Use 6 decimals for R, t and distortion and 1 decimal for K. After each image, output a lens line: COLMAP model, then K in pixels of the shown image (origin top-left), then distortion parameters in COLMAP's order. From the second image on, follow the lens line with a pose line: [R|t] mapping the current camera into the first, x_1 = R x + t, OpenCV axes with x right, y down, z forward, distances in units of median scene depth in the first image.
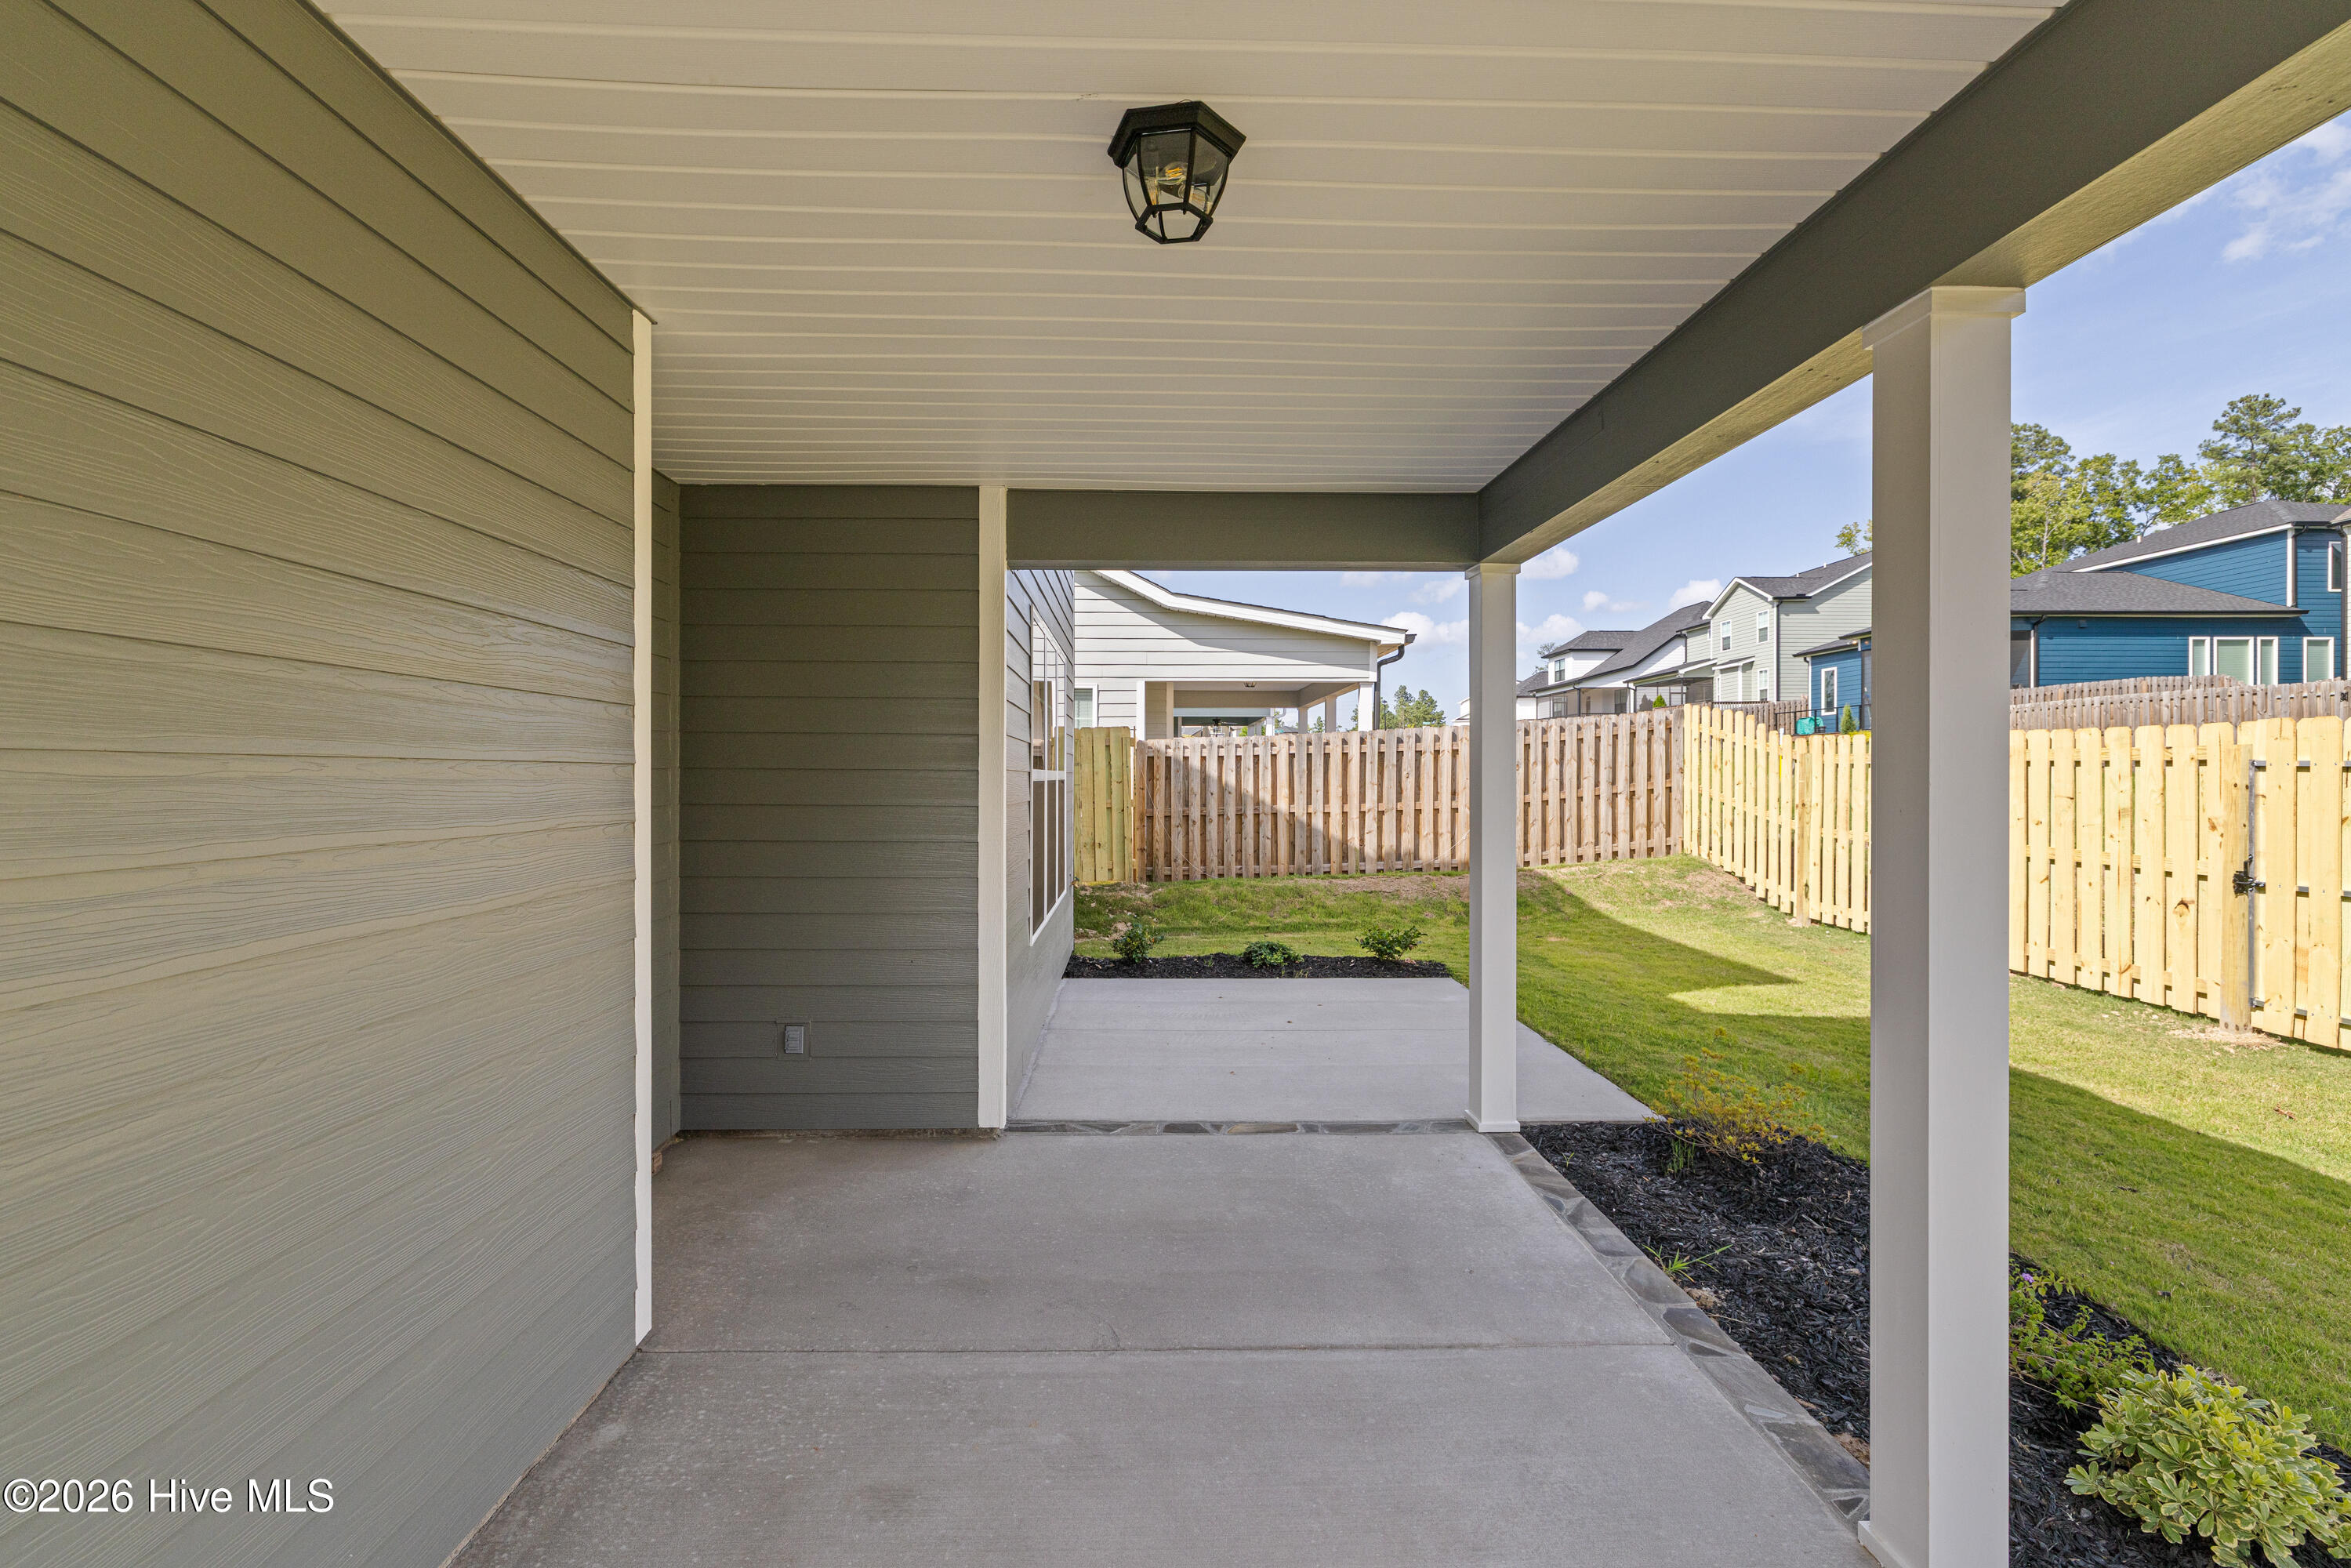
lens RADIAL K [[1009.6, 0, 1170.5], [0, 1009.6, 776.6], [0, 0, 1]] dist [-0.000358, 0.000923]
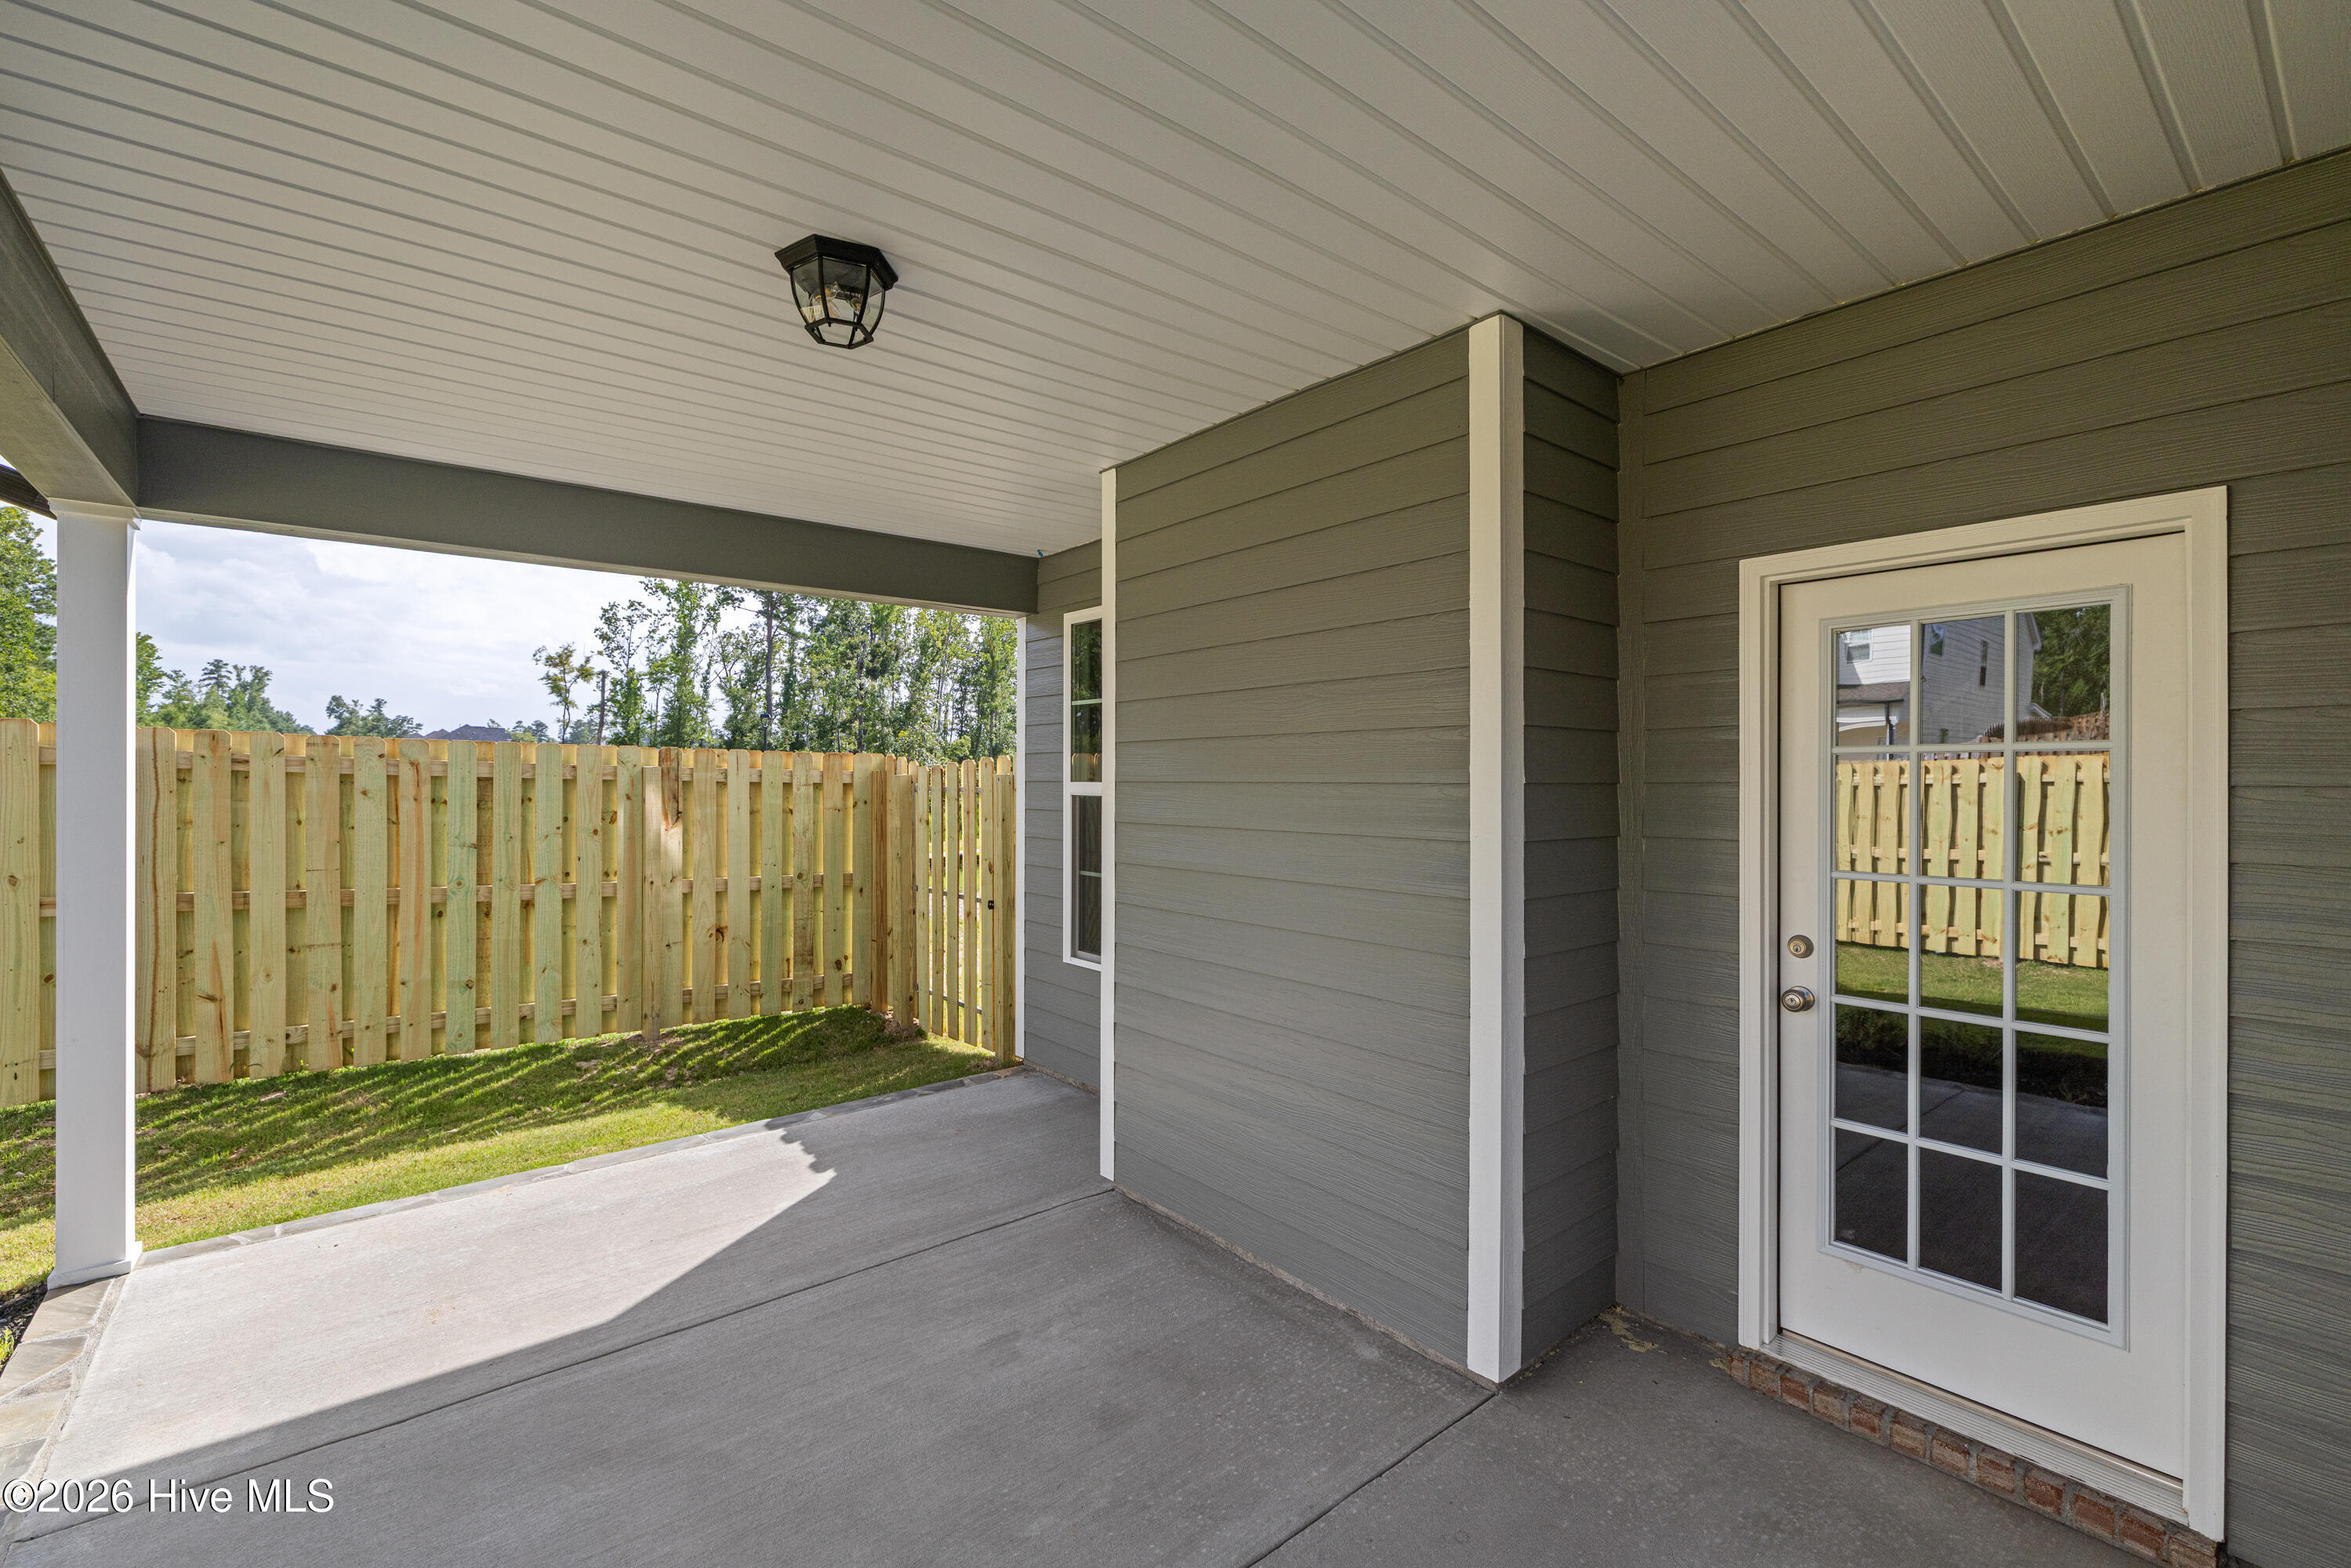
lens RADIAL K [[1008.6, 0, 1175.5], [0, 1008.6, 784.0], [0, 0, 1]] dist [0.001287, 0.000359]
pose [[-0.789538, 0.001211, -0.613700, 0.101140], [-0.003052, 0.999978, 0.005899, -0.005929], [0.613694, 0.006531, -0.789517, 0.524750]]
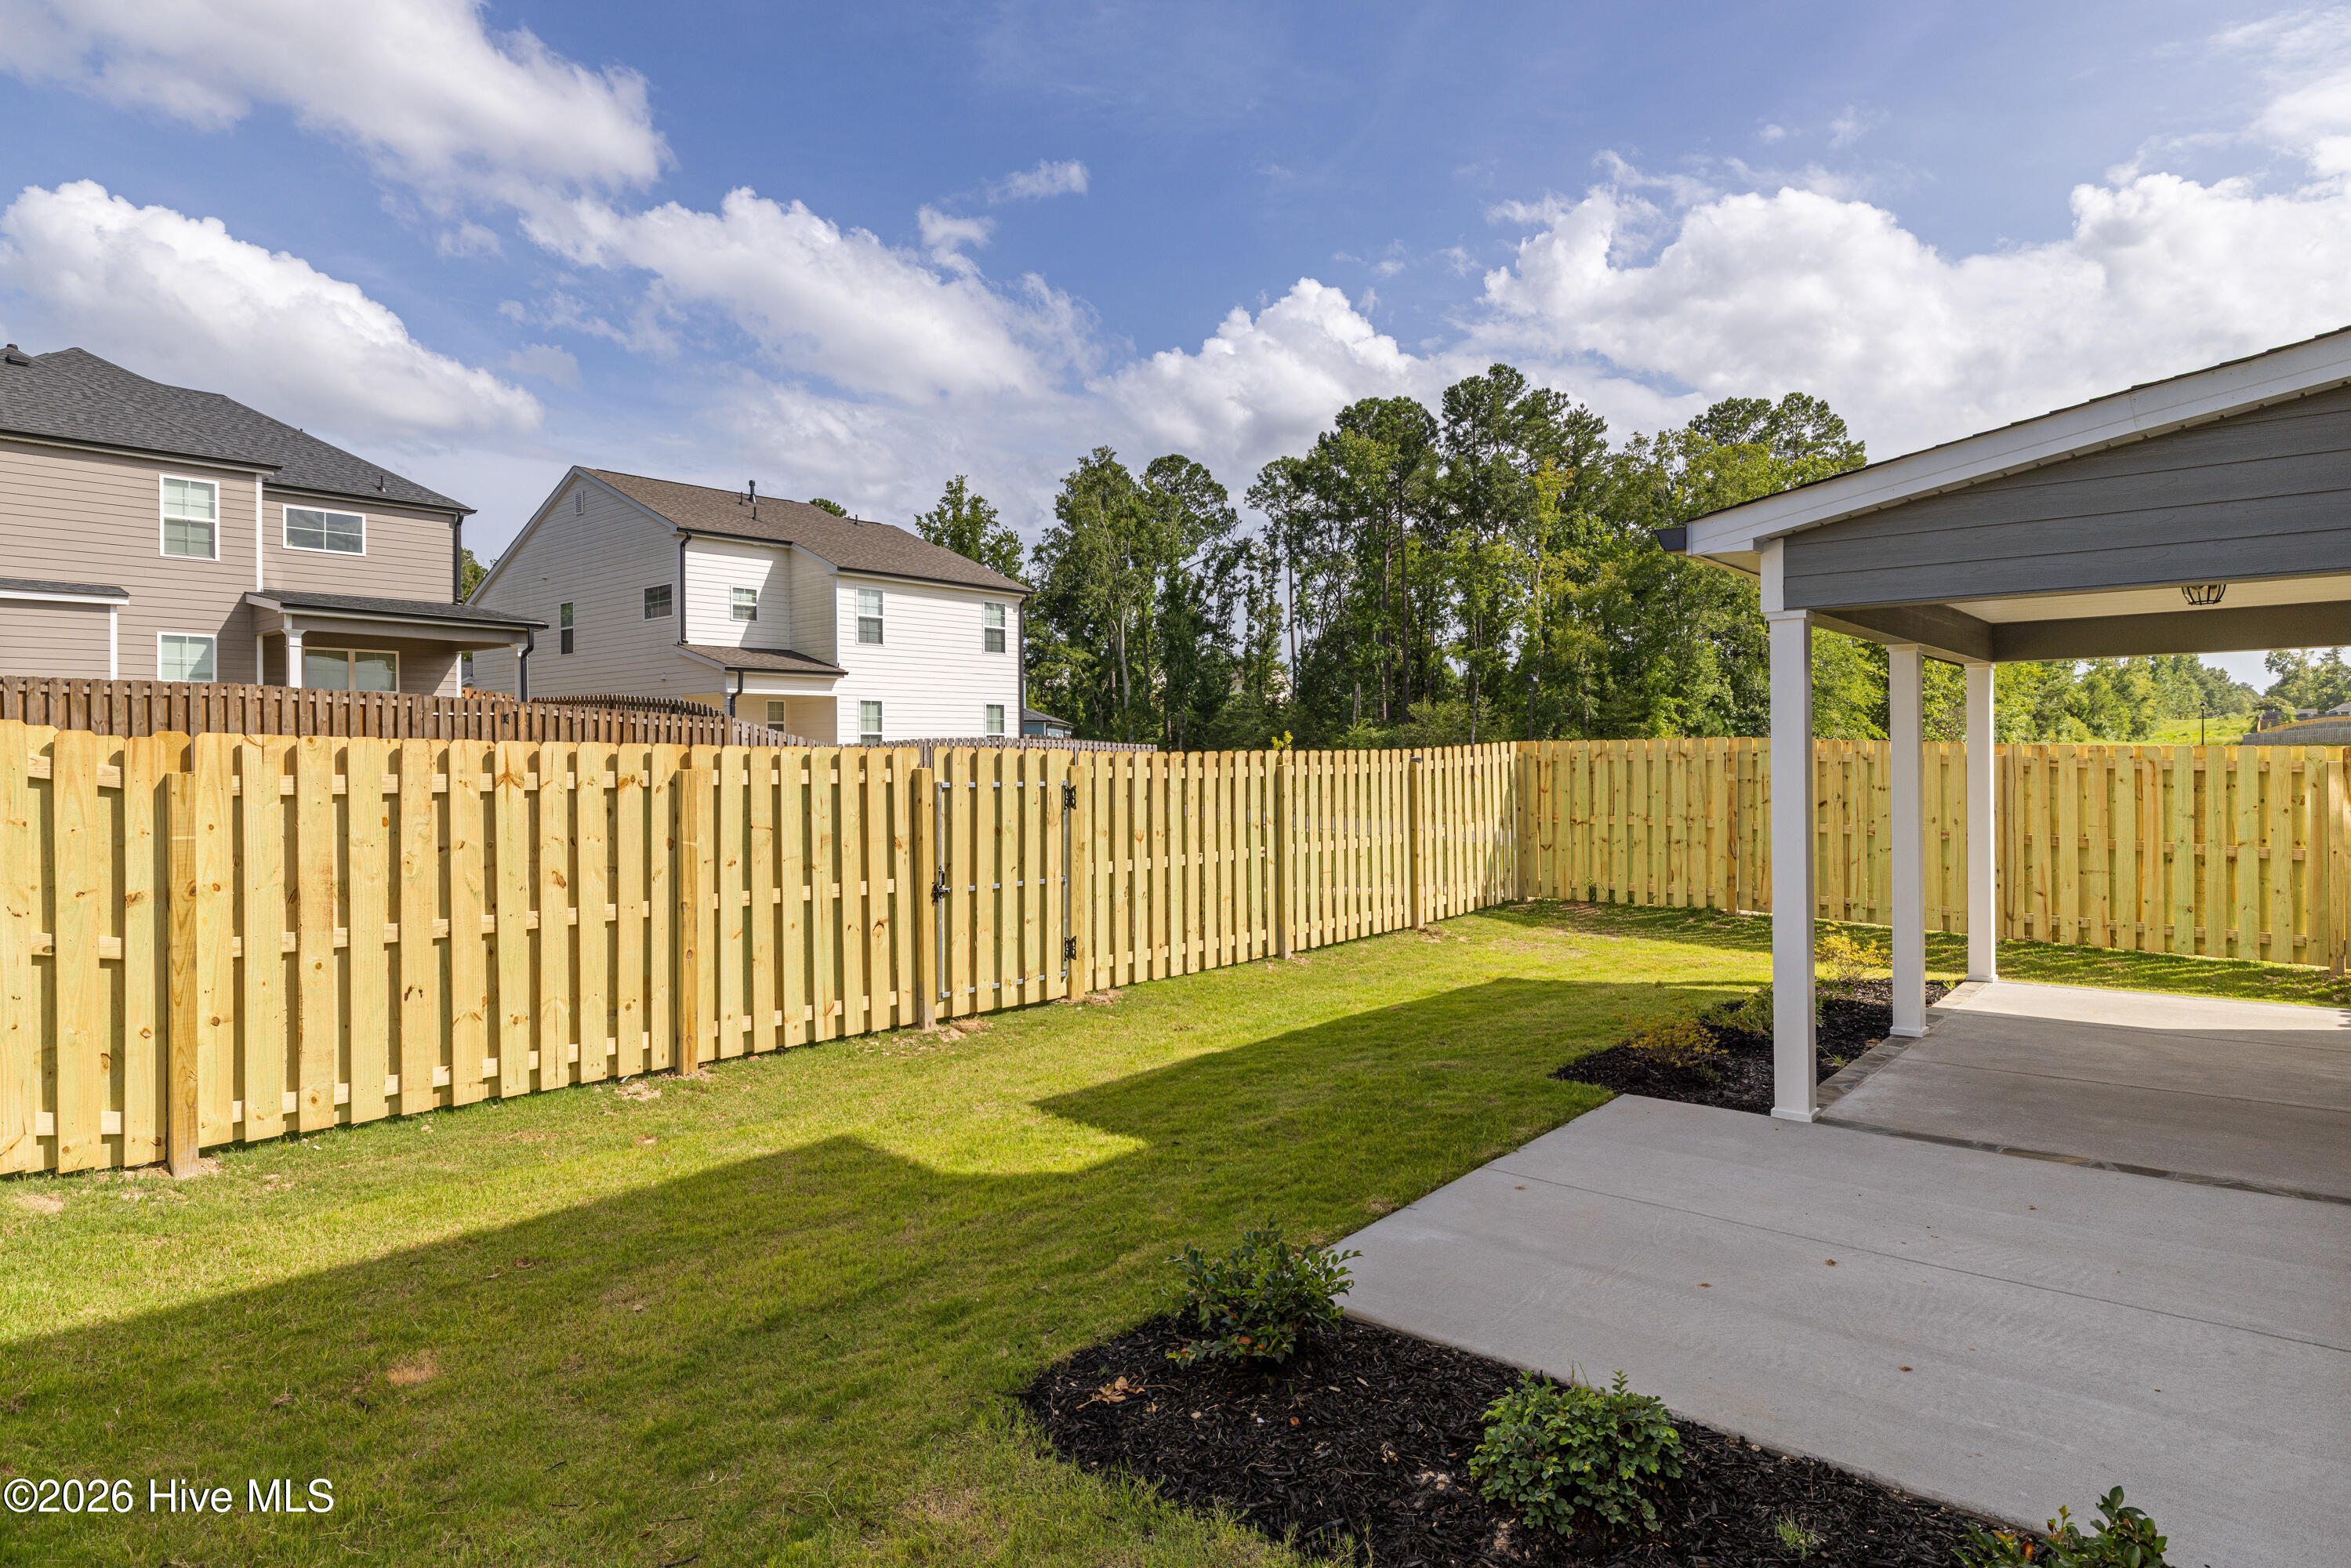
lens RADIAL K [[1312.6, 0, 1178.8], [0, 1312.6, 760.5], [0, 0, 1]] dist [0.001048, -0.000605]
pose [[-0.742946, 0.005375, 0.669330, -0.080315], [0.010382, 0.999940, 0.003494, -0.031453], [-0.669271, 0.009545, -0.742957, 1.404548]]
